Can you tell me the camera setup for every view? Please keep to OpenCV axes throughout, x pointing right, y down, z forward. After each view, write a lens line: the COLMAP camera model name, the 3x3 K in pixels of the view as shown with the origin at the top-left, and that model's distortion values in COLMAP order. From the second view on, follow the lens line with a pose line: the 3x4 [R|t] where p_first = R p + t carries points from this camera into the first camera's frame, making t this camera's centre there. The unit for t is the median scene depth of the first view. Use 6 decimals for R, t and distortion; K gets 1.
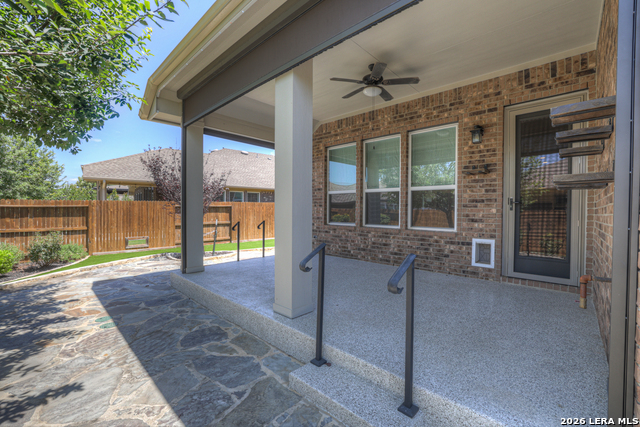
lens RADIAL K [[271.8, 0, 316.8], [0, 271.8, 216.8], [0, 0, 1]] dist [-0.014297, 0.001273]
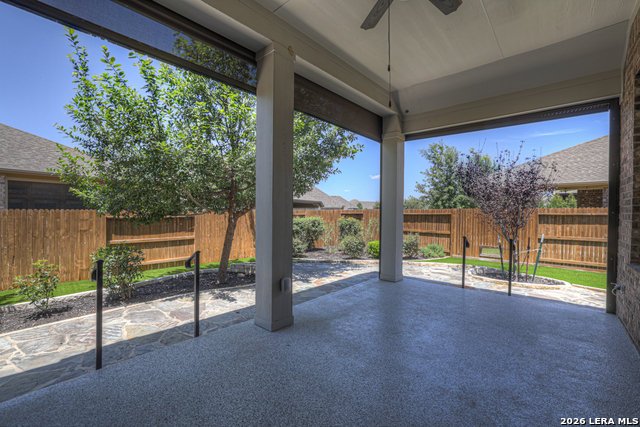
lens RADIAL K [[271.8, 0, 313.8], [0, 271.8, 208.6], [0, 0, 1]] dist [-0.014297, 0.001273]
pose [[0.004782, -0.026025, -0.999650, 0.751355], [-0.025757, 0.999326, -0.026140, -0.040317], [0.999657, 0.025873, 0.004109, 0.922462]]
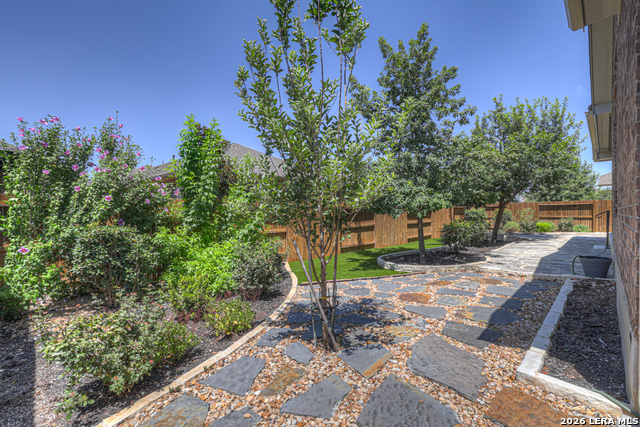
lens RADIAL K [[271.8, 0, 320.0], [0, 271.8, 213.0], [0, 0, 1]] dist [-0.014297, 0.001273]
pose [[-0.061623, -0.003433, -0.998094, 2.181809], [-0.002170, 0.999992, -0.003305, 0.064720], [0.998097, 0.001962, -0.061629, -1.420295]]
